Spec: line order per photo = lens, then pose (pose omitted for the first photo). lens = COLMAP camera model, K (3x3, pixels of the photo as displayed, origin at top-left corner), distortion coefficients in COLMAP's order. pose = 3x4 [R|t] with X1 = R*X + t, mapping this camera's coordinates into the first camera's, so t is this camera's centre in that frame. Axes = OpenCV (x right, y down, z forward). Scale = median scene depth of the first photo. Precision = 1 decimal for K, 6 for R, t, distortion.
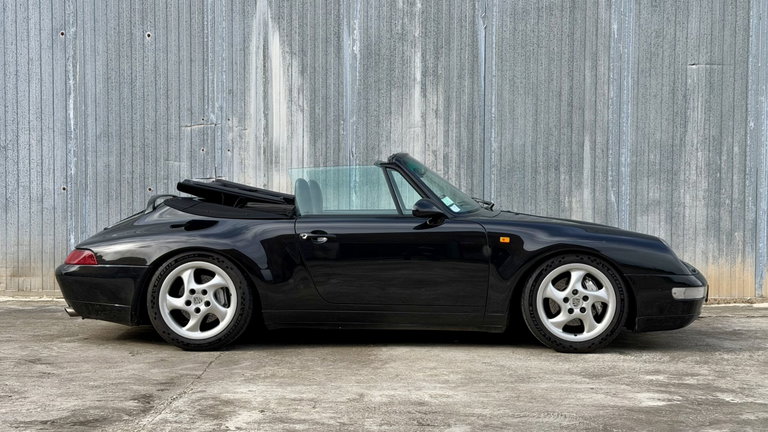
lens RADIAL K [[1081.3, 0, 384.0], [0, 1081.3, 216.0], [0, 0, 1]] dist [0.138626, -0.103918]
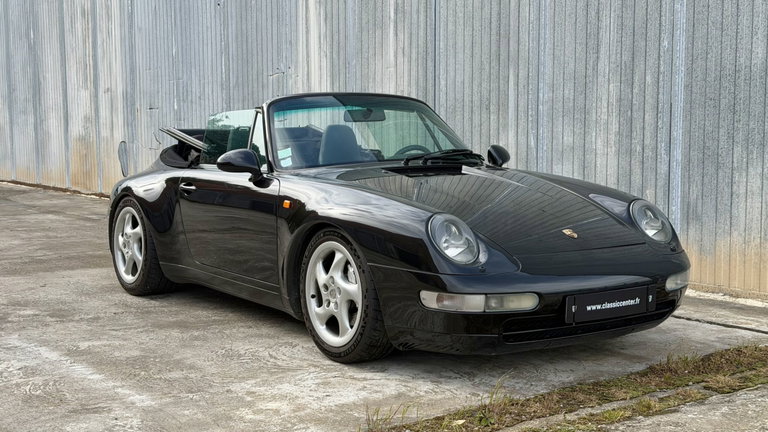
lens RADIAL K [[1081.3, 0, 384.0], [0, 1081.3, 216.0], [0, 0, 1]] dist [0.138626, -0.103918]
pose [[0.590928, 0.066752, -0.803958, 0.820446], [-0.022310, 0.997542, 0.066427, -0.012855], [0.806416, -0.021317, 0.590965, 0.412906]]
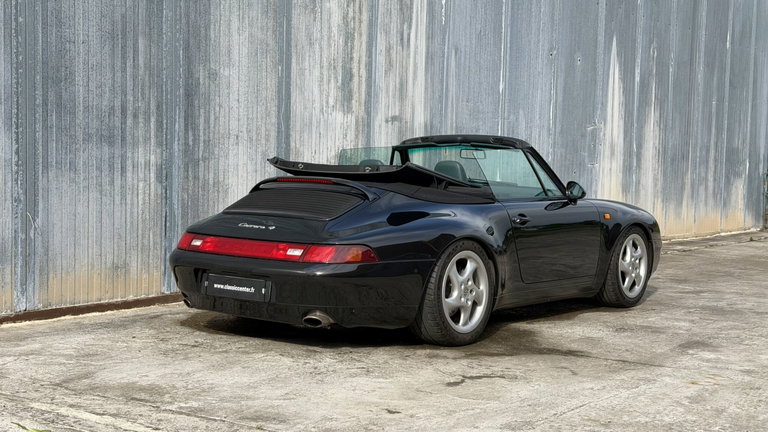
lens RADIAL K [[1081.3, 0, 384.0], [0, 1081.3, 216.0], [0, 0, 1]] dist [0.138626, -0.103918]
pose [[0.583632, -0.035133, 0.811258, -1.457382], [0.012634, 0.999336, 0.034189, -0.019759], [-0.811920, -0.009704, 0.583688, 0.400057]]
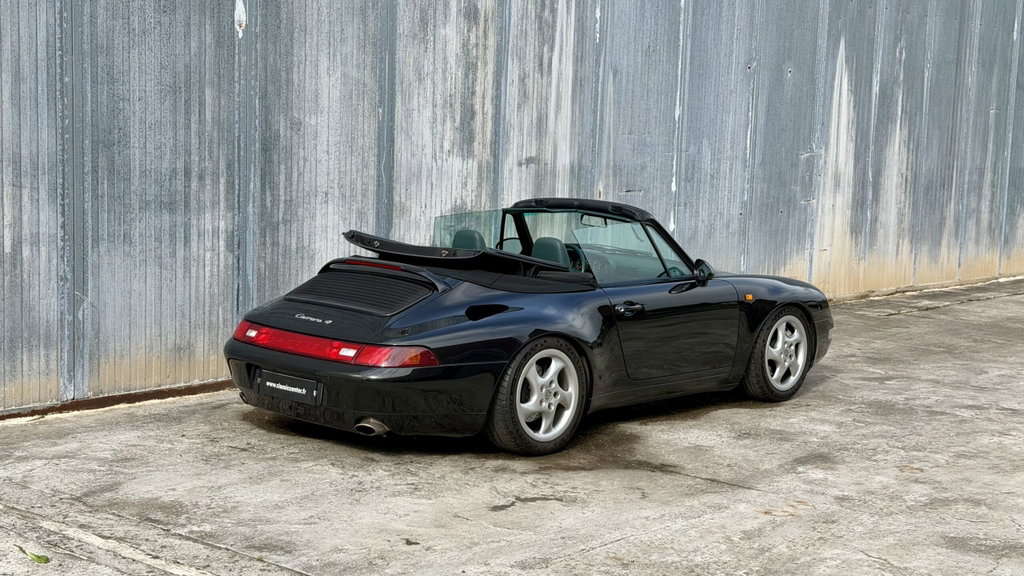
lens RADIAL K [[1441.7, 0, 512.0], [0, 1441.7, 288.0], [0, 0, 1]] dist [0.138626, -0.103918]
pose [[0.653222, -0.067404, 0.754160, -1.493552], [0.000893, 0.996098, 0.088255, -0.077452], [-0.757166, -0.056977, 0.650733, 0.253181]]
